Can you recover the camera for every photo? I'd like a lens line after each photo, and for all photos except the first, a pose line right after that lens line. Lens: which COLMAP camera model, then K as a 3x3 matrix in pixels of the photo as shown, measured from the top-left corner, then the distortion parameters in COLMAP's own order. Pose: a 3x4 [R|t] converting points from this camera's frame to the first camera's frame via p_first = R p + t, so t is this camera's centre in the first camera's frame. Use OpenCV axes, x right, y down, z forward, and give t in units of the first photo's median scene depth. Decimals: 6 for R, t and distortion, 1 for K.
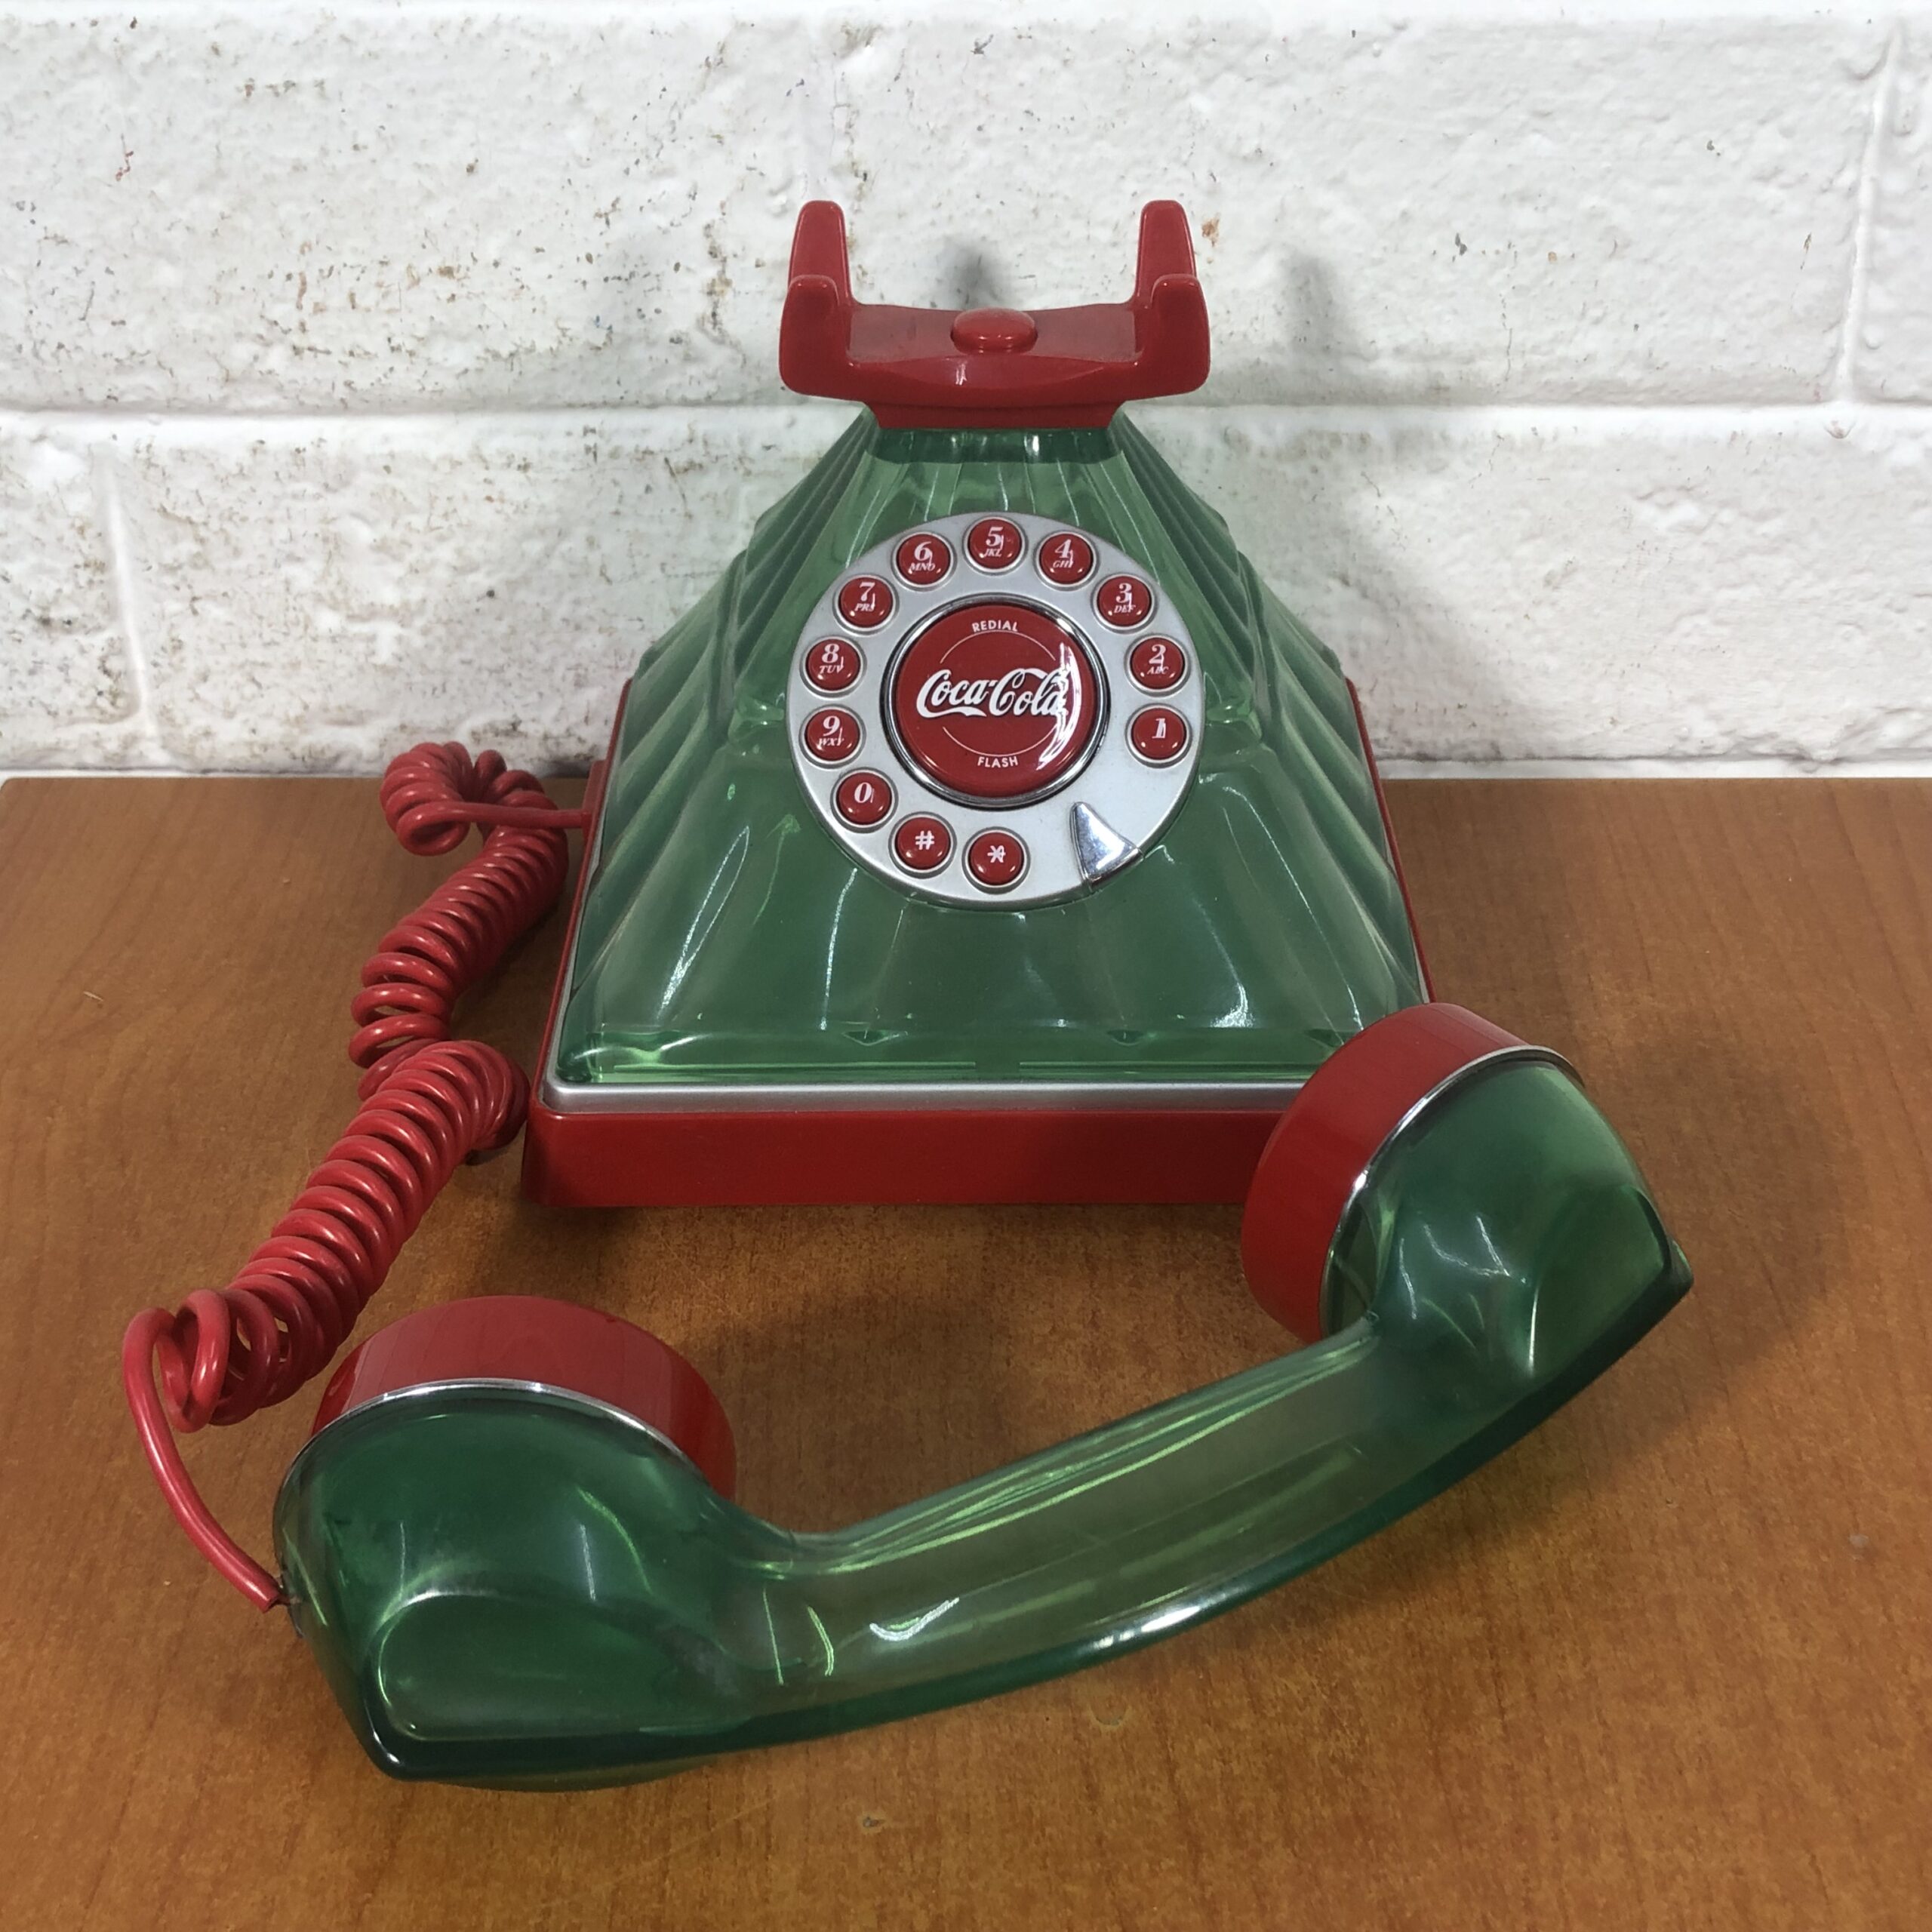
lens RADIAL K [[2567.6, 0, 1000.7], [0, 2567.6, 990.7], [0, 0, 1]] dist [0.039638, 0.000000]
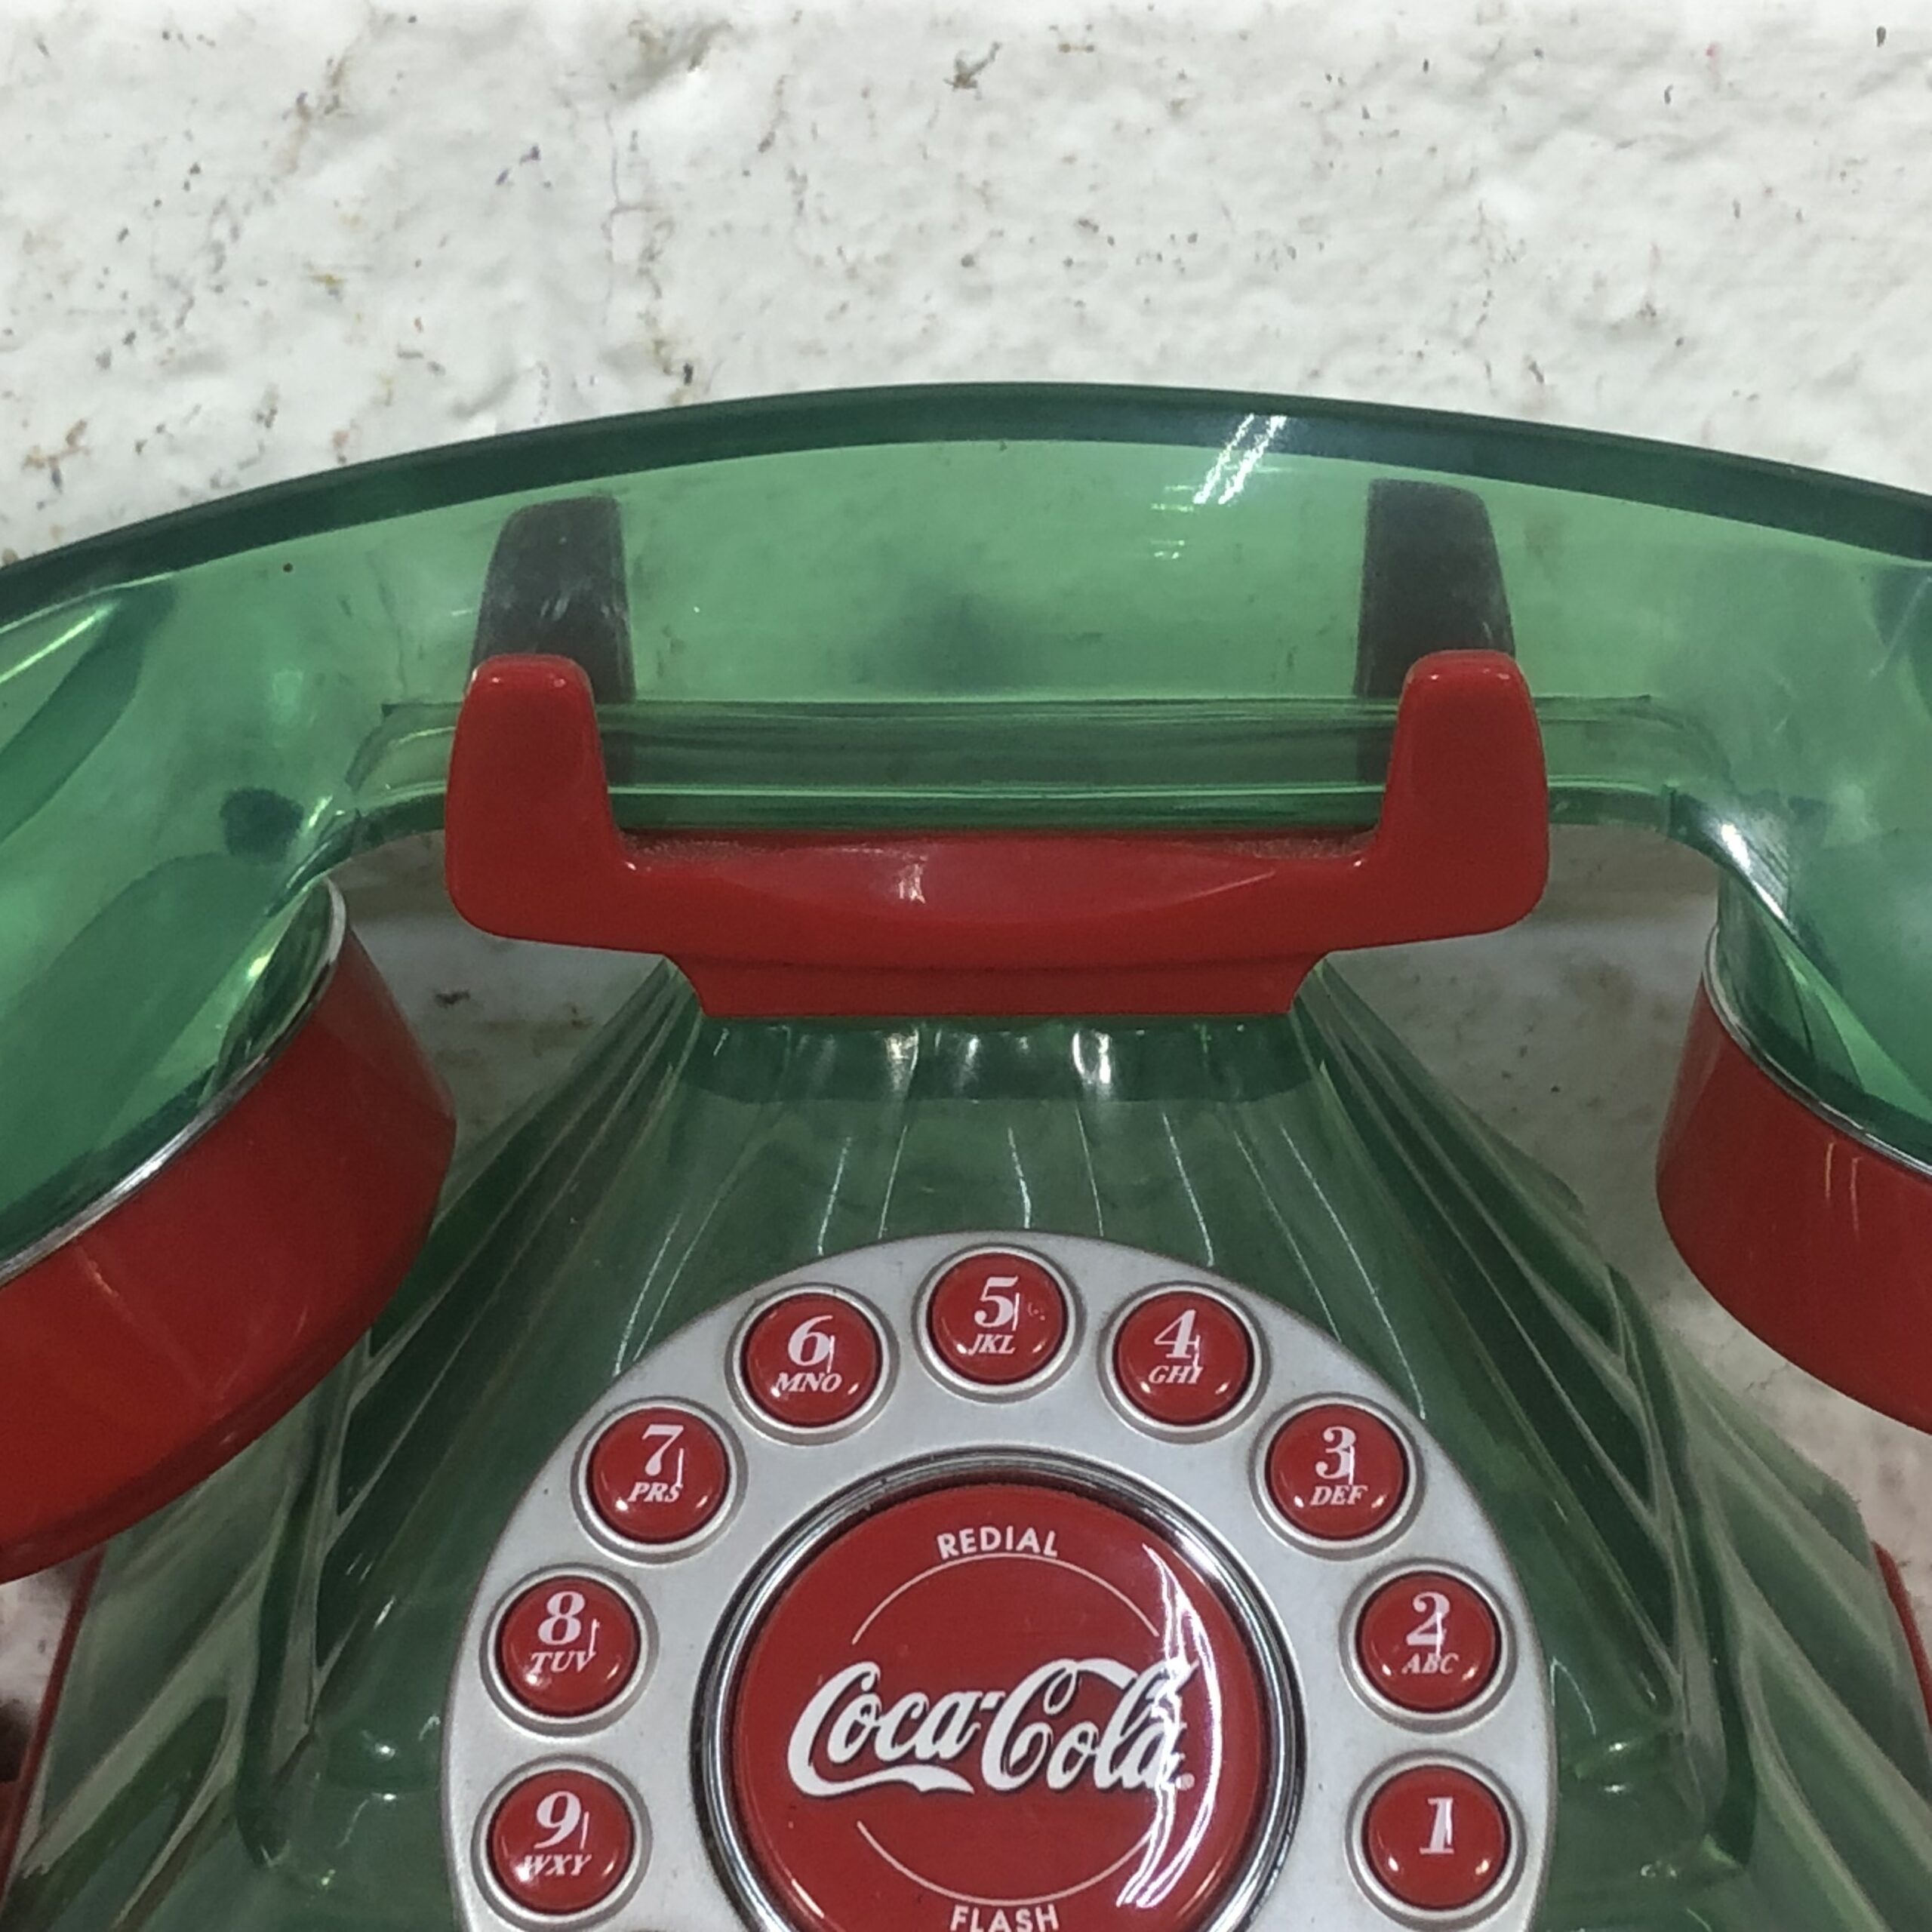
lens RADIAL K [[4897.2, 0, 1027.7], [0, 4897.2, 991.8], [0, 0, 1]] dist [0.167585, 0.000000]
pose [[0.999992, -0.000491, -0.003915, 0.004620], [-0.000111, 0.988332, -0.152312, -0.101528], [0.003944, 0.152311, 0.988325, 0.247366]]
